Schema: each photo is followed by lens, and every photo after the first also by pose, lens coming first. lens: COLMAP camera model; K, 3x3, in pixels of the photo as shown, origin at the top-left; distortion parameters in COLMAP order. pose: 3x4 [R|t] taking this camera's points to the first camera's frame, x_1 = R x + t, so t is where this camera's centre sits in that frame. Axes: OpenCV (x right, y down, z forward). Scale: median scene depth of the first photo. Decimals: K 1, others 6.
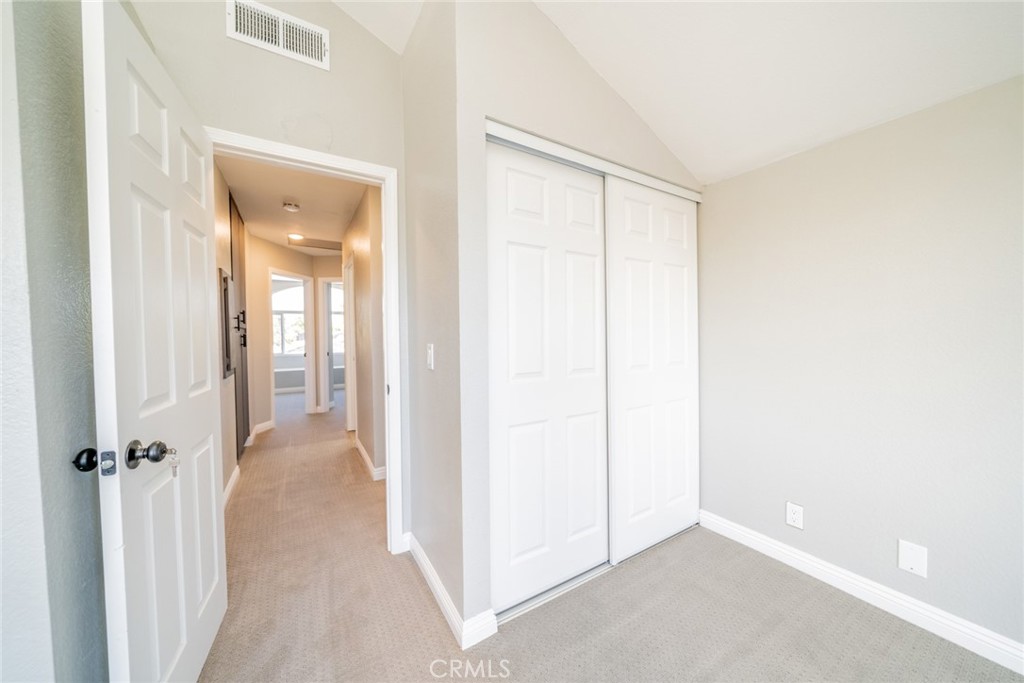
lens RADIAL K [[351.6, 0, 509.3], [0, 351.6, 340.9], [0, 0, 1]] dist [-0.001530, -0.000151]
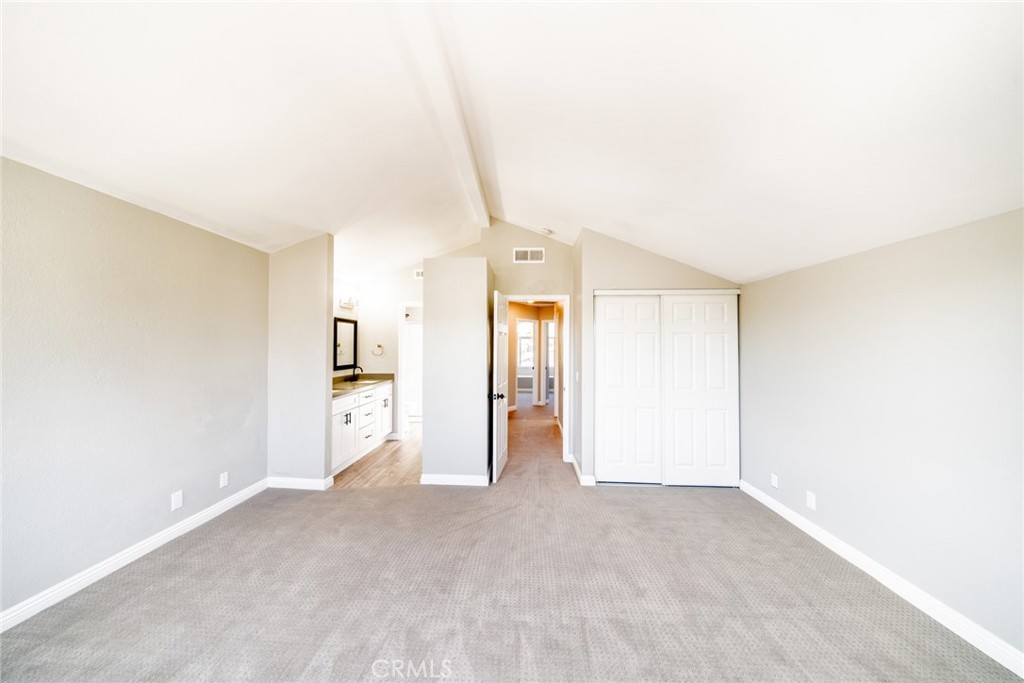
lens RADIAL K [[349.7, 0, 509.5], [0, 349.7, 343.0], [0, 0, 1]] dist [-0.009747, -0.000205]
pose [[0.828337, 0.010150, -0.560138, 0.285741], [-0.027871, 0.999344, -0.023107, -0.045726], [0.559537, 0.034751, 0.828077, -0.496247]]
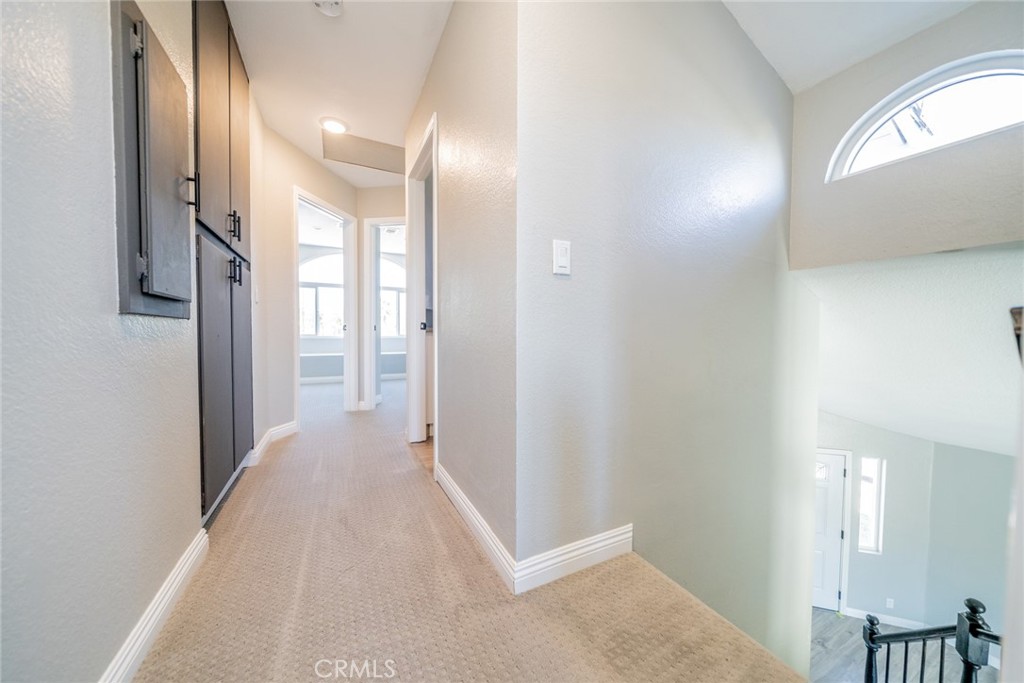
lens RADIAL K [[349.7, 0, 509.5], [0, 349.7, 343.0], [0, 0, 1]] dist [-0.009747, -0.000205]
pose [[0.996666, 0.013307, -0.080503, -0.245155], [-0.012948, 0.999904, 0.004975, 0.078487], [0.080562, -0.003916, 0.996742, 0.413295]]
